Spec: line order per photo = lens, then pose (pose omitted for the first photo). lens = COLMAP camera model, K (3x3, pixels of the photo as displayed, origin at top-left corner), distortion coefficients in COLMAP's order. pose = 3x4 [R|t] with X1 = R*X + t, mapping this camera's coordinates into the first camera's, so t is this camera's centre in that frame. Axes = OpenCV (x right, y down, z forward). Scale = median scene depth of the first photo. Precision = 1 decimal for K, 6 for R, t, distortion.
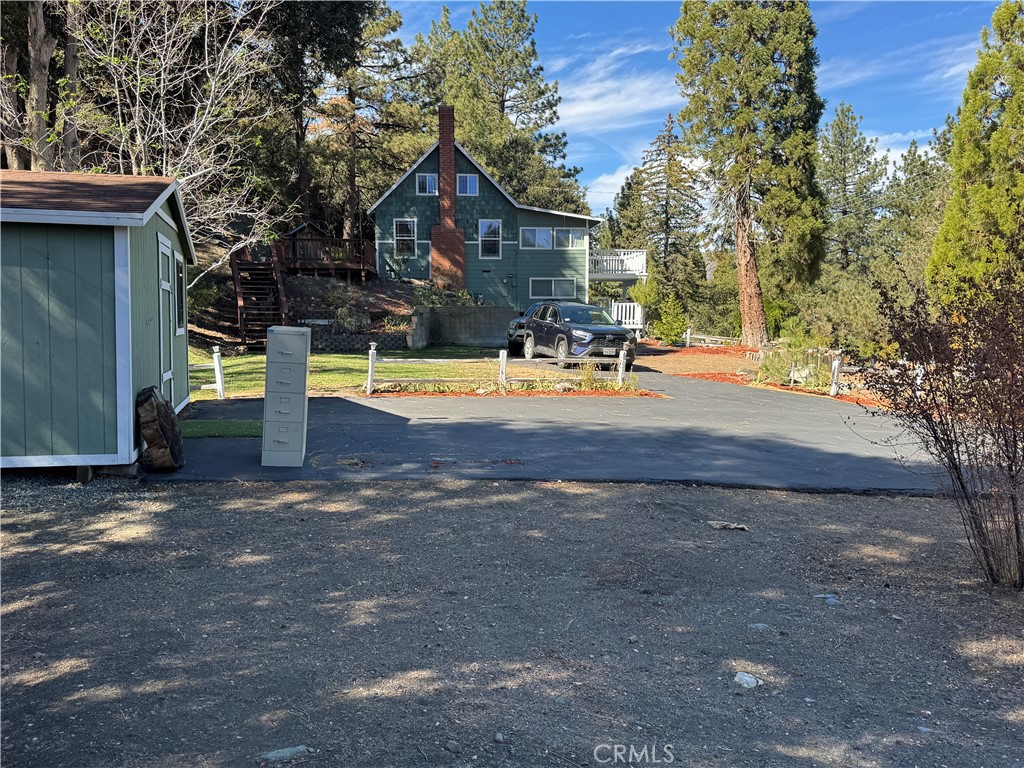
lens RADIAL K [[932.1, 0, 514.3], [0, 932.1, 389.1], [0, 0, 1]] dist [0.070582, 0.000000]
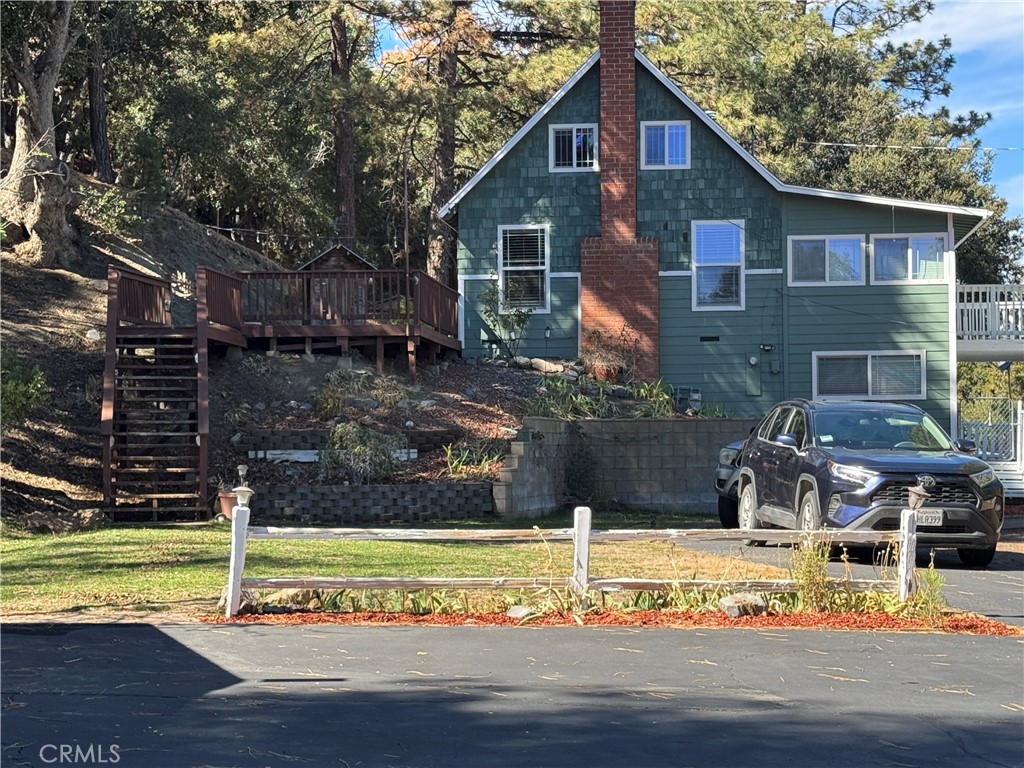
lens RADIAL K [[2002.7, 0, 514.7], [0, 2002.7, 338.4], [0, 0, 1]] dist [0.091467, 0.000000]
pose [[0.979943, -0.019461, -0.198328, 0.066409], [-0.008353, 0.990334, -0.138451, 0.002573], [0.199105, 0.137331, 0.970308, 0.085039]]
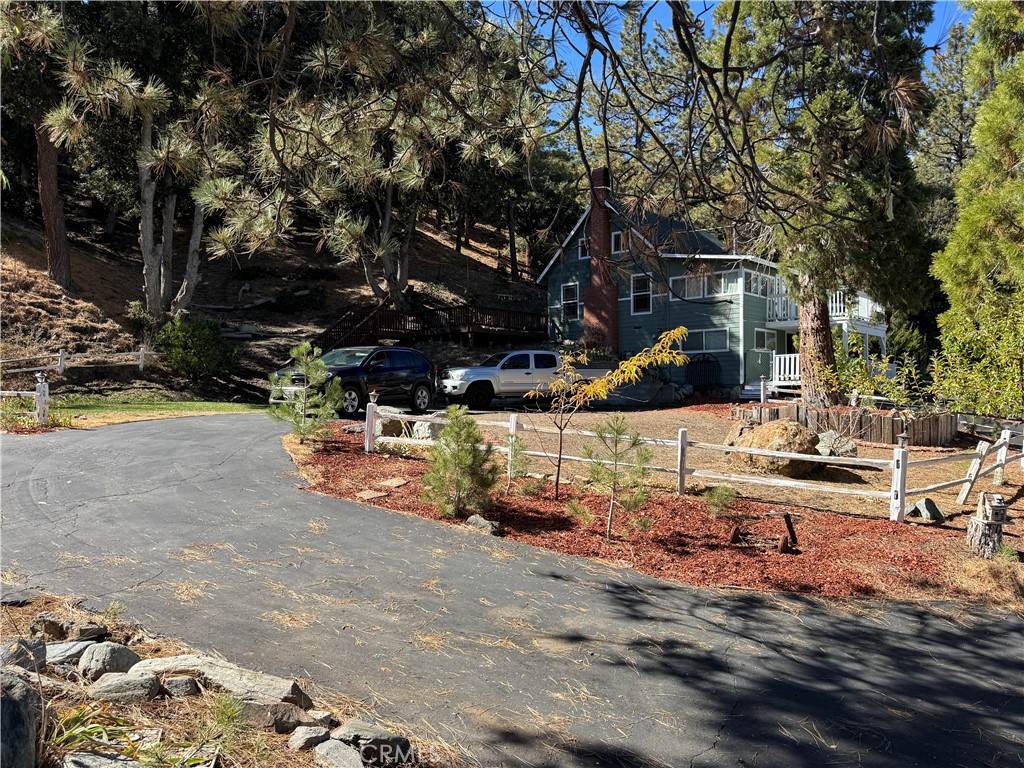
lens RADIAL K [[724.2, 0, 511.0], [0, 724.2, 391.8], [0, 0, 1]] dist [0.039879, -0.071160]
pose [[0.666814, -0.005908, -0.745201, 0.445793], [-0.056706, 0.996667, -0.058644, -0.009095], [0.743063, 0.081362, 0.664257, 0.420364]]
